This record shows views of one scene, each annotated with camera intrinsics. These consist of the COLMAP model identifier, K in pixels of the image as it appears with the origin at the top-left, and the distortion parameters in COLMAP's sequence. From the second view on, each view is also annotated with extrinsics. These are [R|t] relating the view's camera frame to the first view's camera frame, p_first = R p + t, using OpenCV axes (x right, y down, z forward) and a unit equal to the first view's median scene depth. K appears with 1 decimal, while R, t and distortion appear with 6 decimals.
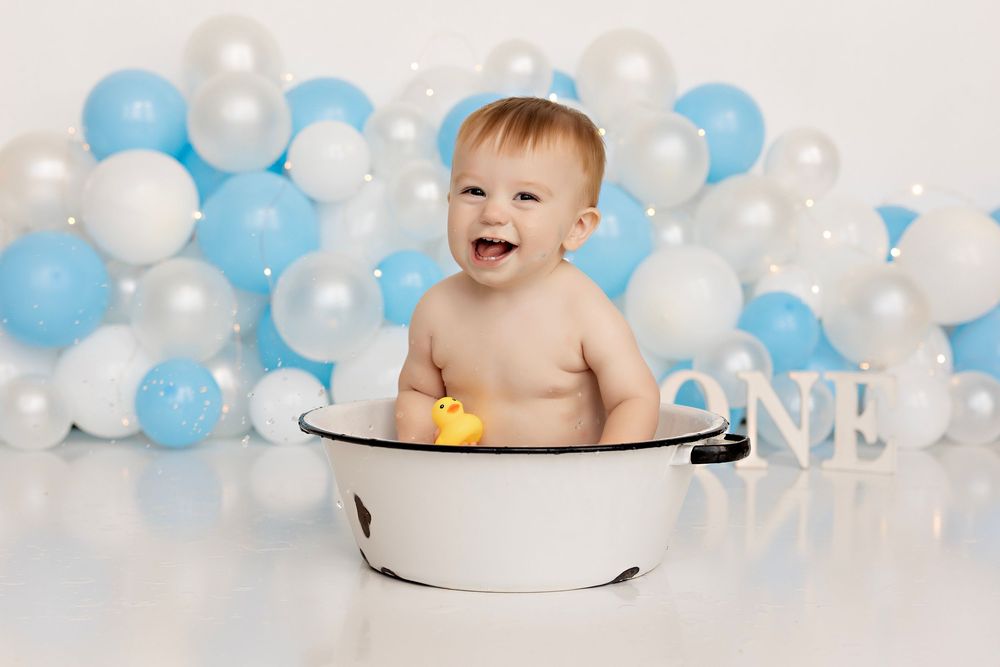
lens RADIAL K [[1434.7, 0, 500.0], [0, 1434.7, 333.5], [0, 0, 1]] dist [0.002178, 0.006605]
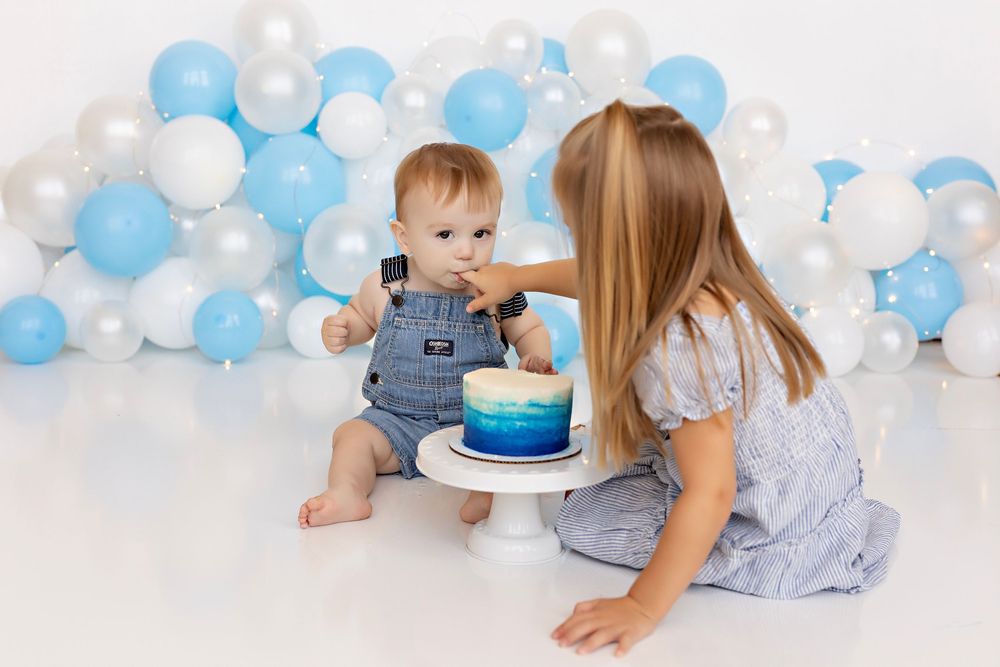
lens RADIAL K [[1419.2, 0, 504.2], [0, 1419.2, 318.1], [0, 0, 1]] dist [-0.006274, -0.028099]
pose [[0.998510, 0.024729, -0.048647, 0.069485], [-0.019094, 0.993404, 0.113066, -0.097030], [0.051123, -0.111969, 0.992396, -0.189263]]
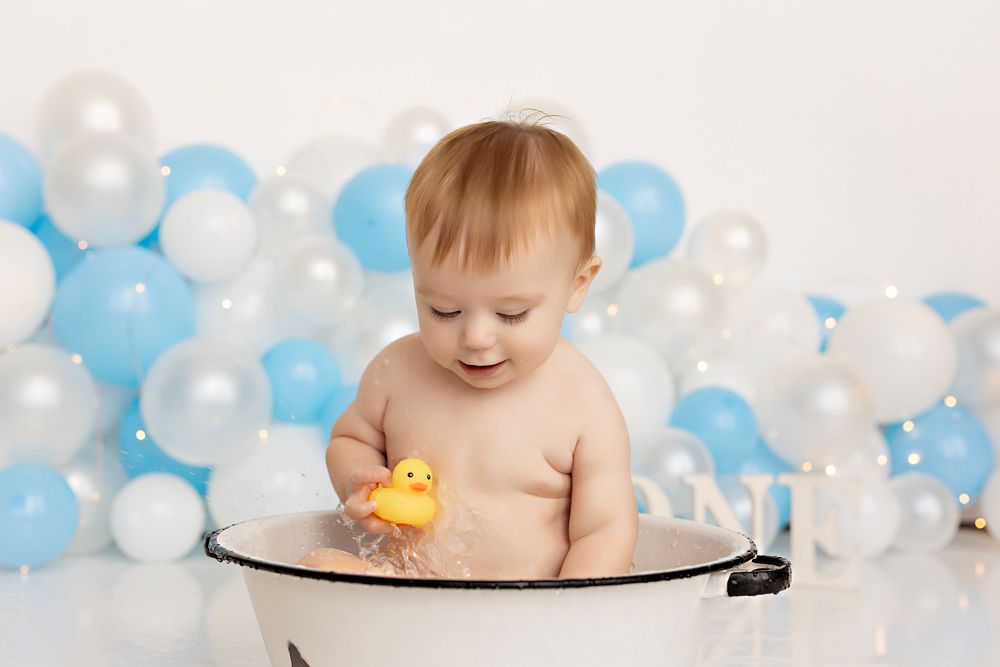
lens RADIAL K [[1419.2, 0, 504.2], [0, 1419.2, 318.1], [0, 0, 1]] dist [-0.006274, -0.028099]
pose [[0.992513, 0.009130, 0.121801, -0.045207], [0.000914, 0.996619, -0.082160, 0.001425], [-0.122139, 0.081656, 0.989148, 0.125744]]
